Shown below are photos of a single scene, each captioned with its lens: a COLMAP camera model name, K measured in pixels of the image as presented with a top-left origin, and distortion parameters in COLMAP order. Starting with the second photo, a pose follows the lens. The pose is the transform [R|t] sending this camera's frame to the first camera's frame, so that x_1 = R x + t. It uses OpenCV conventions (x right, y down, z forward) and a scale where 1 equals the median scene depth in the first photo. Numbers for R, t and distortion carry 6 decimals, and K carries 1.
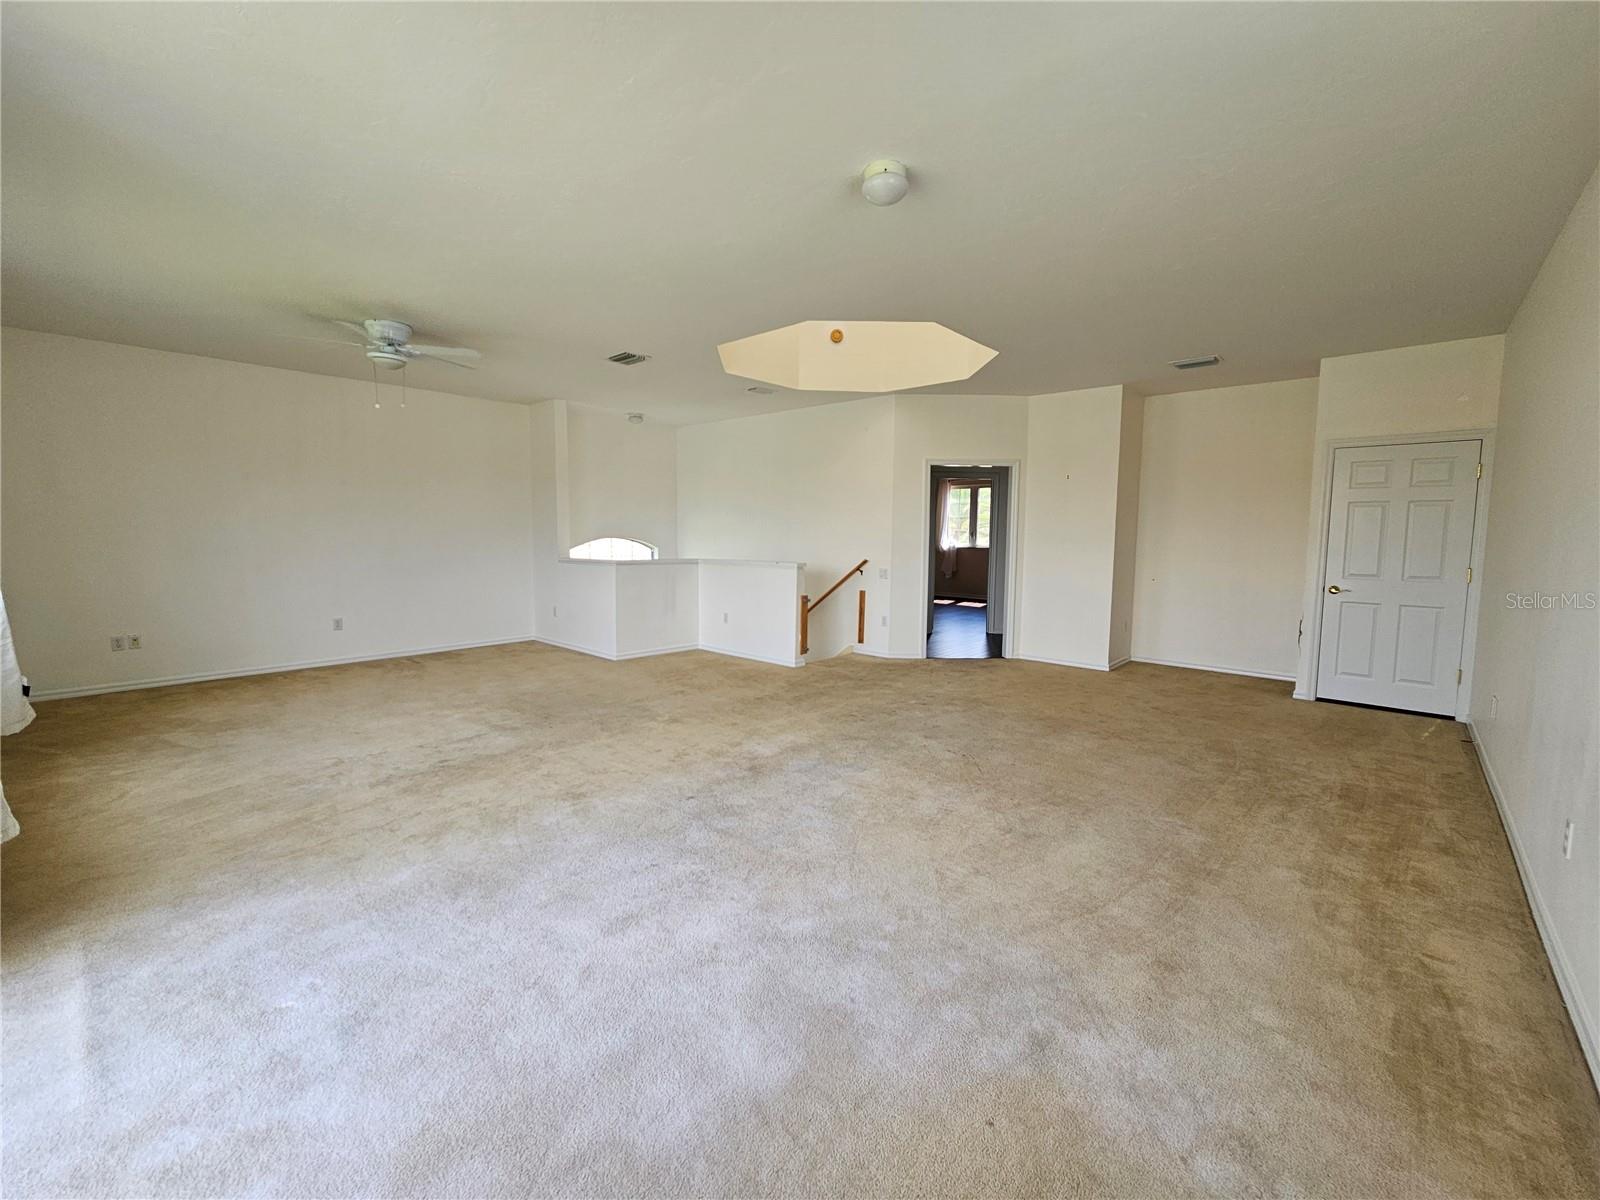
lens RADIAL K [[654.6, 0, 796.6], [0, 654.6, 595.7], [0, 0, 1]] dist [-0.000247, -0.000072]
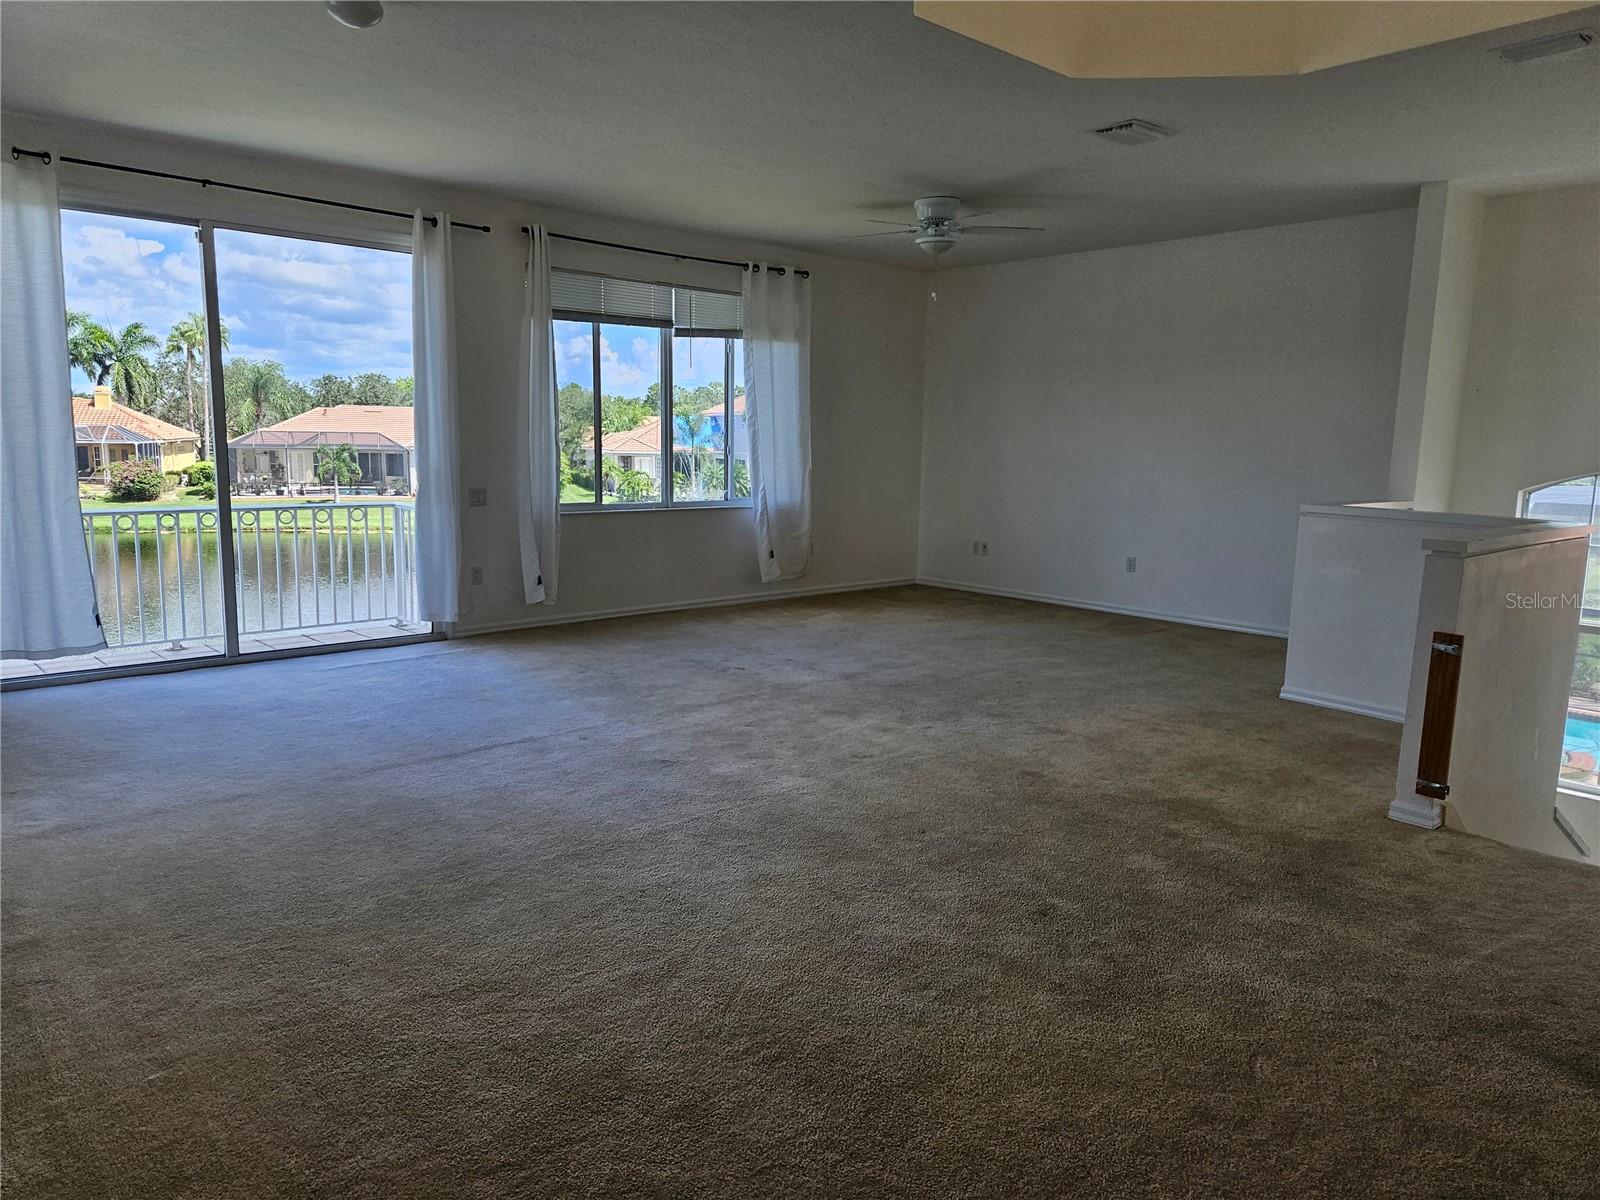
lens RADIAL K [[1074.7, 0, 797.8], [0, 1074.7, 597.2], [0, 0, 1]] dist [-0.000562, 0.000908]
pose [[-0.101934, 0.134508, -0.985656, 0.895013], [-0.121628, 0.981698, 0.146547, -0.084900], [0.987328, 0.134822, -0.083708, 1.049525]]
